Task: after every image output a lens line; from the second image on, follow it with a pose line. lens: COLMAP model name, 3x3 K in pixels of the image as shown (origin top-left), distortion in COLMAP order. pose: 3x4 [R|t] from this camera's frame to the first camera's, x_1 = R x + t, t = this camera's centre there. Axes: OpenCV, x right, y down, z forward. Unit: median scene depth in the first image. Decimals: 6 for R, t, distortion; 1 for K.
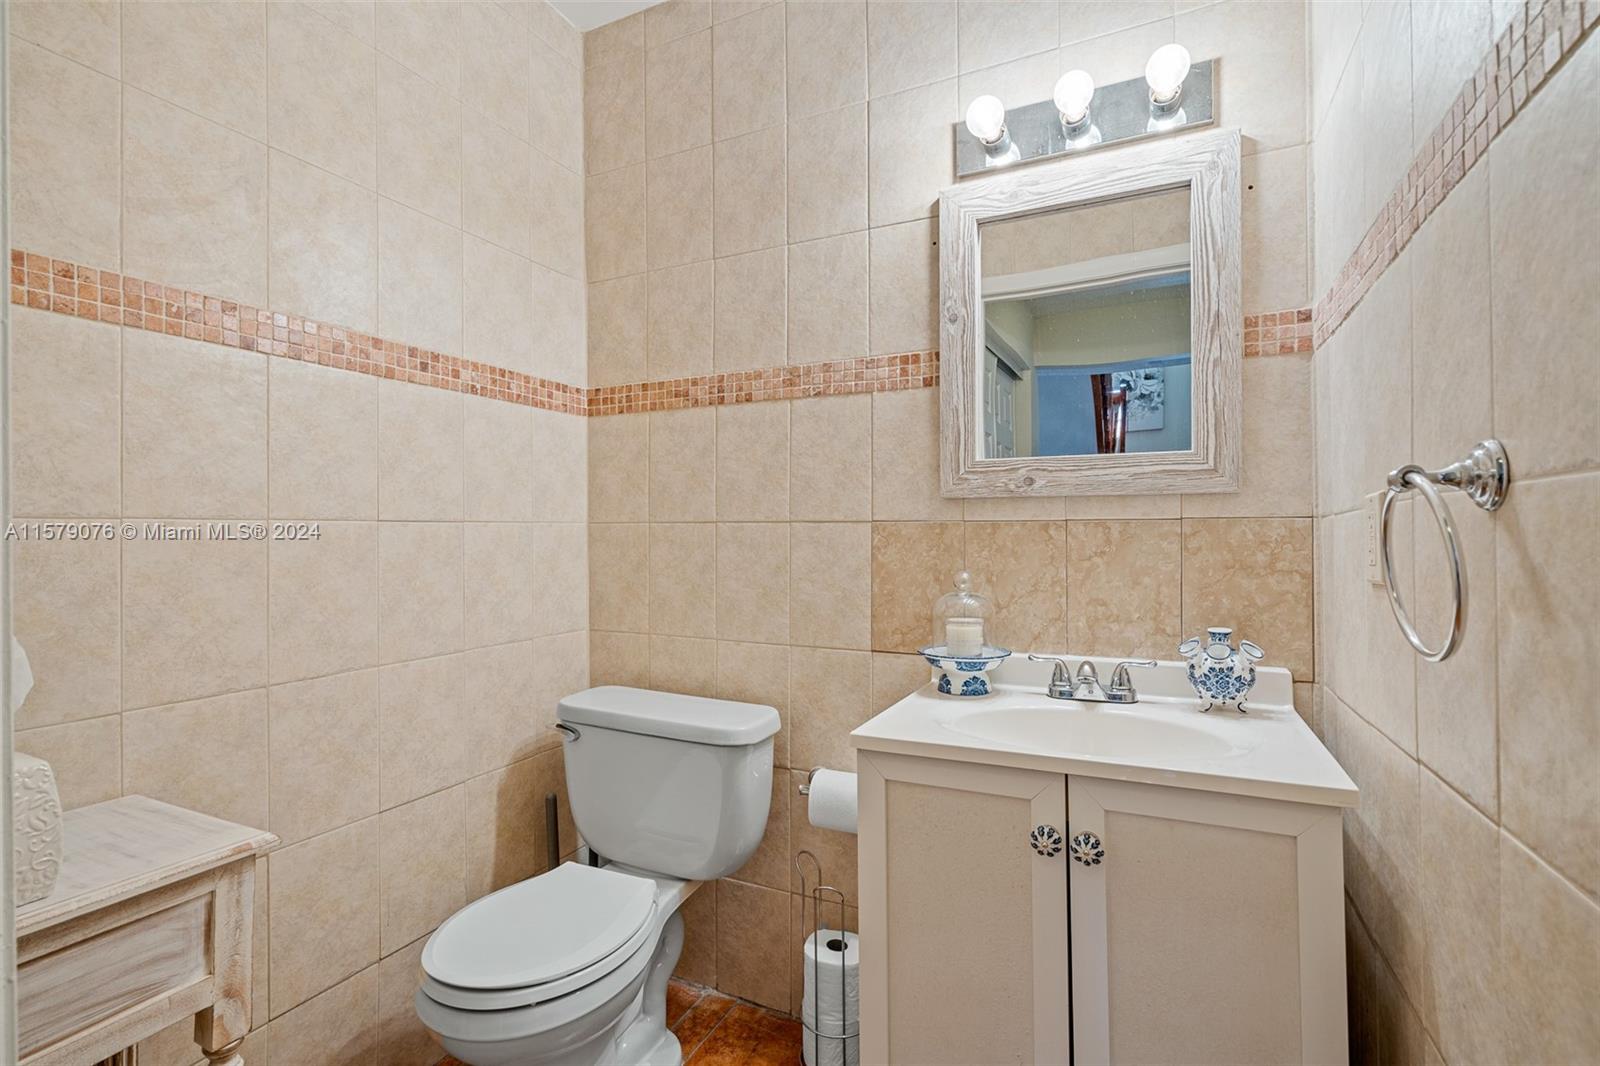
lens RADIAL K [[727.8, 0, 794.2], [0, 727.8, 524.9], [0, 0, 1]] dist [-0.006633, 0.003129]
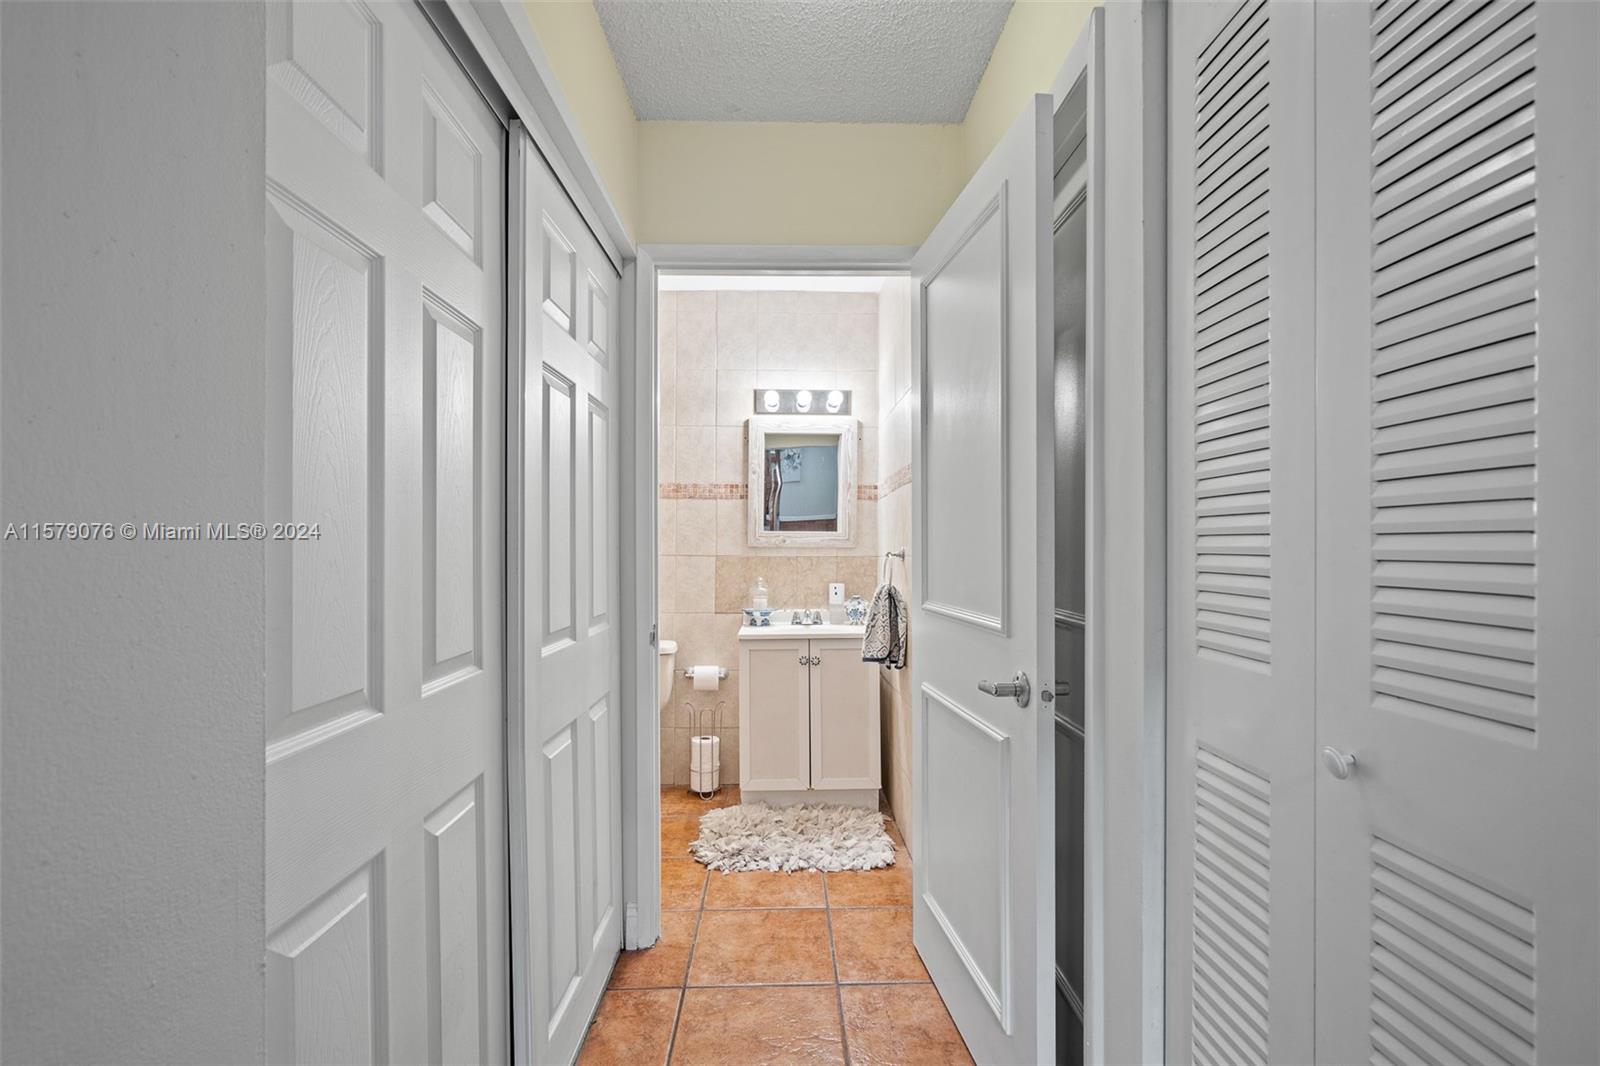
lens RADIAL K [[727.8, 0, 801.1], [0, 727.8, 542.4], [0, 0, 1]] dist [-0.006633, 0.003129]
pose [[0.884874, 0.006909, 0.465780, -0.792569], [-0.010483, 0.999932, 0.005084, -0.068449], [-0.465713, -0.009381, 0.884886, -1.248154]]
